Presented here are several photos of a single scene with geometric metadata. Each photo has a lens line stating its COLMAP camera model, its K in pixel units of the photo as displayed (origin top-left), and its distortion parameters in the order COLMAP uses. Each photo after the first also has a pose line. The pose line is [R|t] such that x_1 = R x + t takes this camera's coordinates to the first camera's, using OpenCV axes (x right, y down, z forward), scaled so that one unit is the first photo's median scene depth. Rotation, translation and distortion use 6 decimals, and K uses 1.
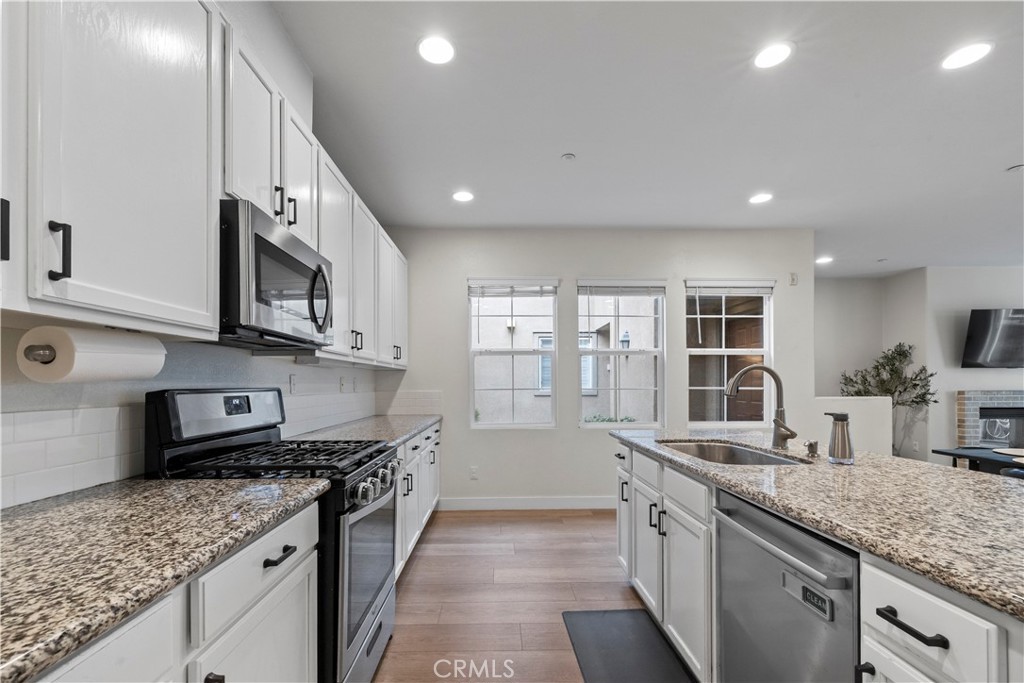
lens RADIAL K [[443.4, 0, 506.1], [0, 443.4, 381.3], [0, 0, 1]] dist [0.000008, 0.000192]
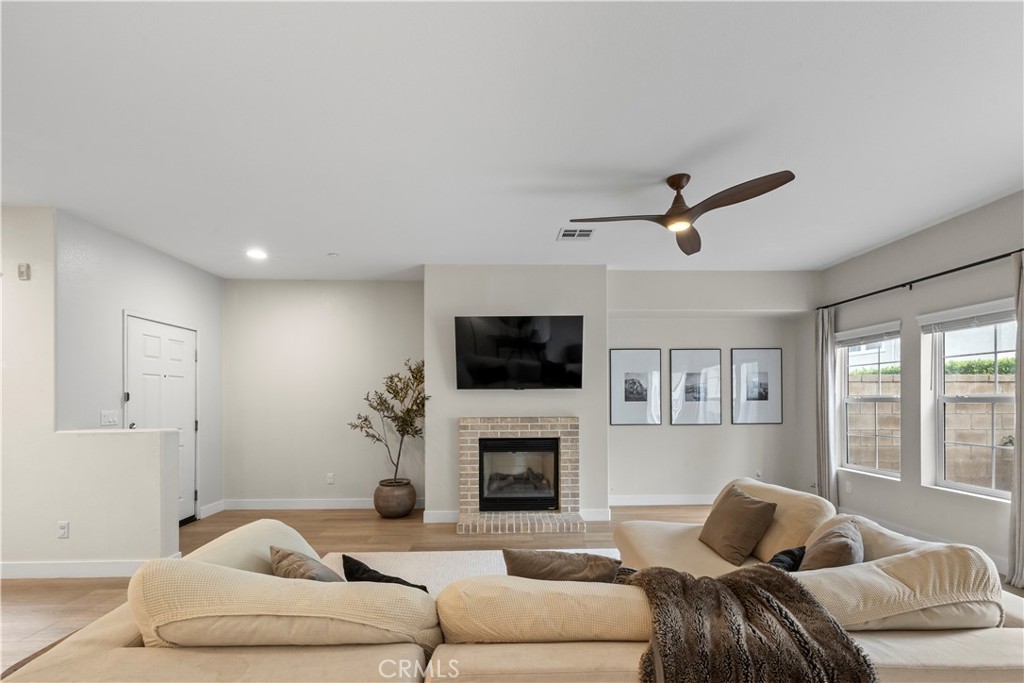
lens RADIAL K [[451.9, 0, 508.8], [0, 451.9, 400.2], [0, 0, 1]] dist [0.000456, -0.000026]
pose [[0.999933, -0.001327, 0.011473, 1.569335], [0.001273, 0.999988, 0.004706, -0.019697], [-0.011479, -0.004691, 0.999923, 0.250031]]
